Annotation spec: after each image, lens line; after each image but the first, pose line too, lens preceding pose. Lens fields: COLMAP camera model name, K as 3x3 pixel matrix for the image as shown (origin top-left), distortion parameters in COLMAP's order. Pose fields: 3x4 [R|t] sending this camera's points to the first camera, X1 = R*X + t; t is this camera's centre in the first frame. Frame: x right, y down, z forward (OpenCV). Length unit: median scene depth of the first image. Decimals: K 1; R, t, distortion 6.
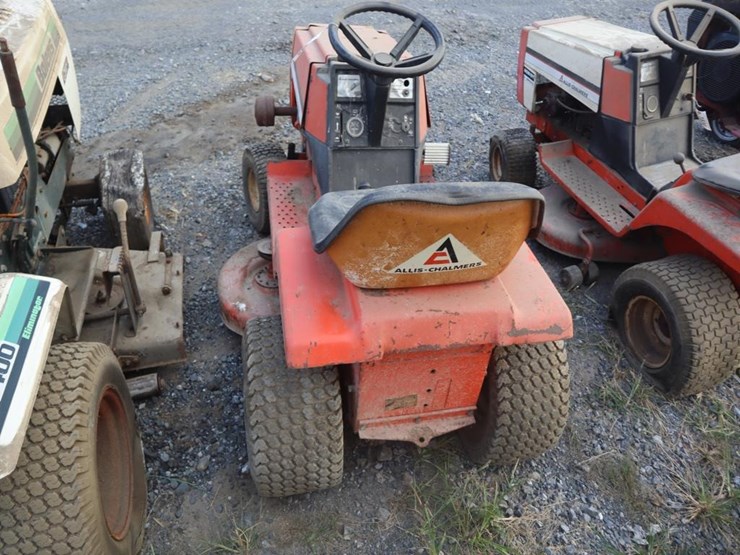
lens RADIAL K [[482.9, 0, 363.9], [0, 482.9, 290.2], [0, 0, 1]] dist [-0.097605, 0.037075]
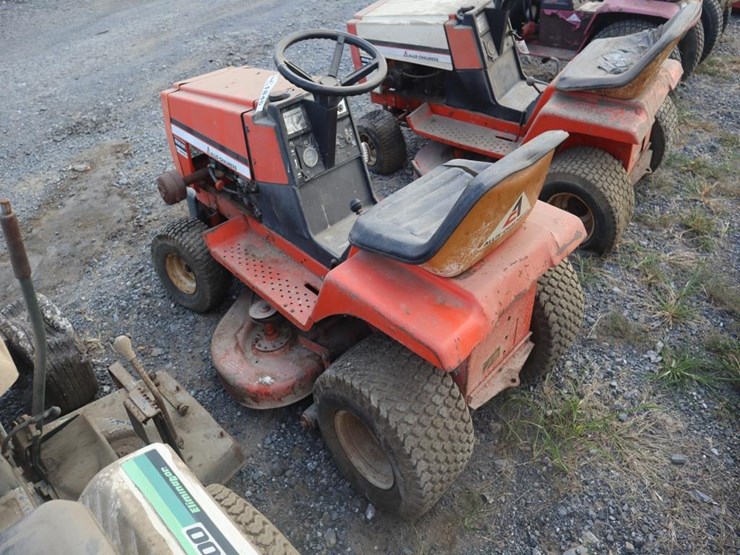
lens RADIAL K [[482.9, 0, 378.3], [0, 482.9, 296.4], [0, 0, 1]] dist [-0.097605, 0.037075]
pose [[0.801237, -0.482279, 0.354155, -0.368274], [0.483166, 0.870630, 0.092492, -0.099699], [-0.352945, 0.097008, 0.930602, 0.035125]]
